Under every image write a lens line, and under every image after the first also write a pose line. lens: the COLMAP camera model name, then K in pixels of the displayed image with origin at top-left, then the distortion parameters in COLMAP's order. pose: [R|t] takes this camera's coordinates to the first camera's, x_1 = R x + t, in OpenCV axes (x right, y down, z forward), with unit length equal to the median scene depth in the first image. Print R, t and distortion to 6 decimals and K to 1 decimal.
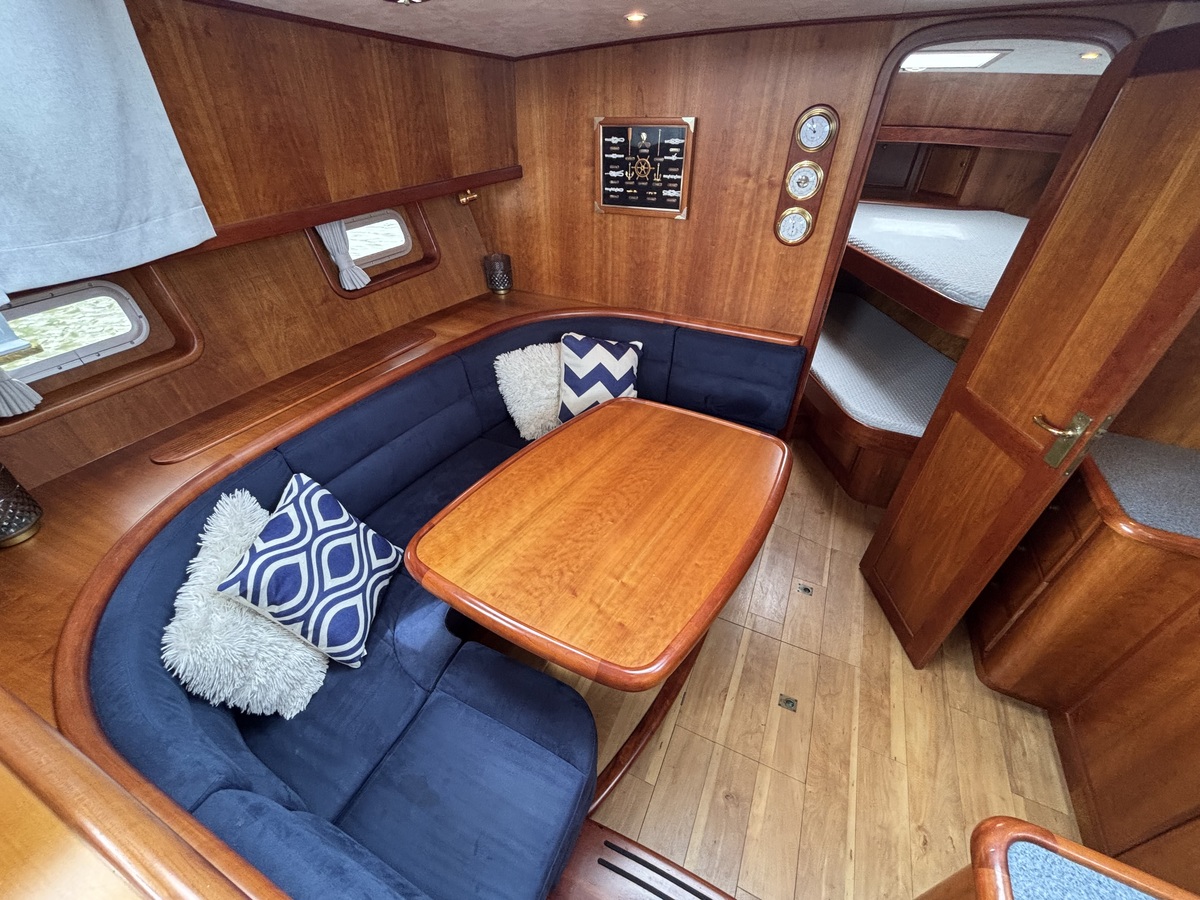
lens RADIAL K [[480.1, 0, 600.0], [0, 480.1, 450.0], [0, 0, 1]] dist [0.002563, -0.000485]
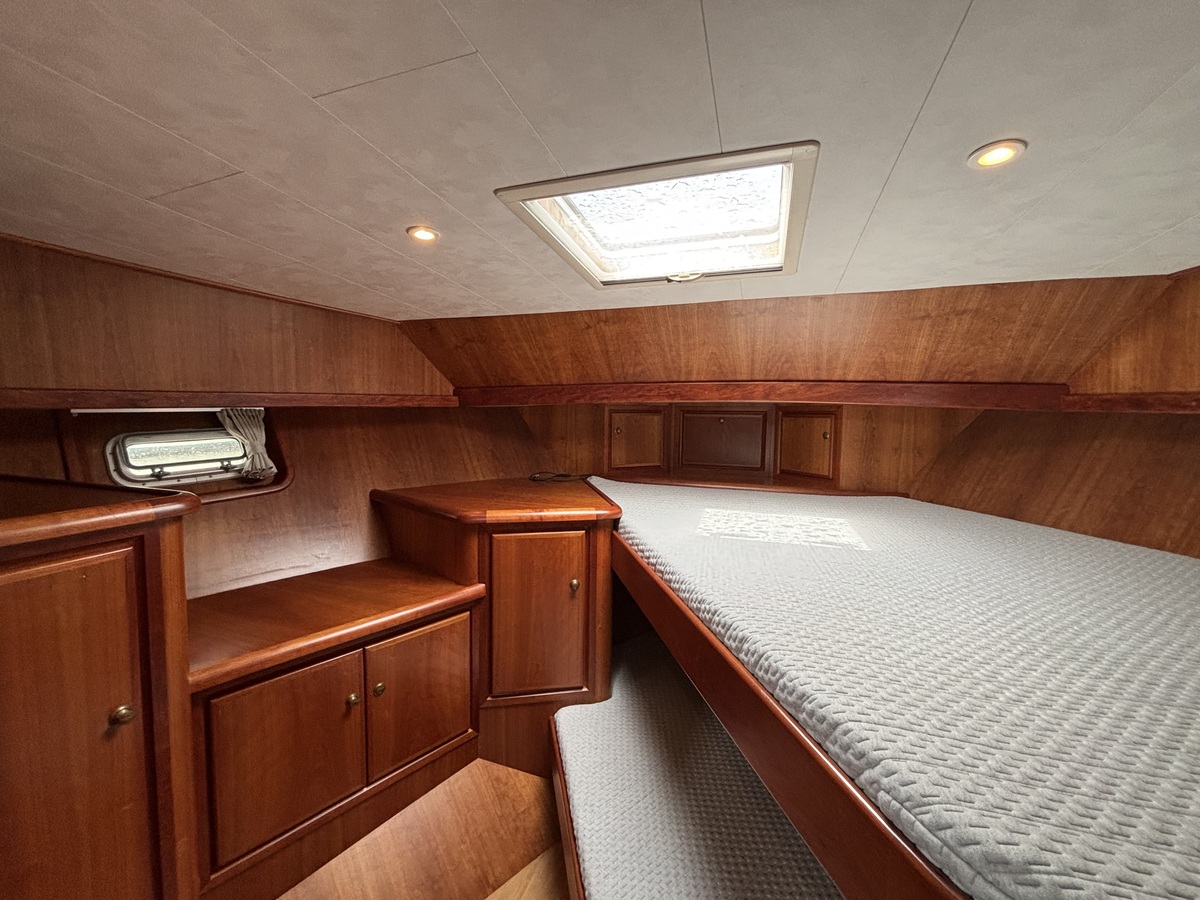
lens RADIAL K [[480.1, 0, 600.0], [0, 480.1, 450.0], [0, 0, 1]] dist [0.002563, -0.000485]
pose [[0.994033, -0.001266, 0.109071, 0.408469], [0.059783, 0.842699, -0.535055, -0.261212], [-0.091237, 0.538383, 0.837747, 0.530690]]
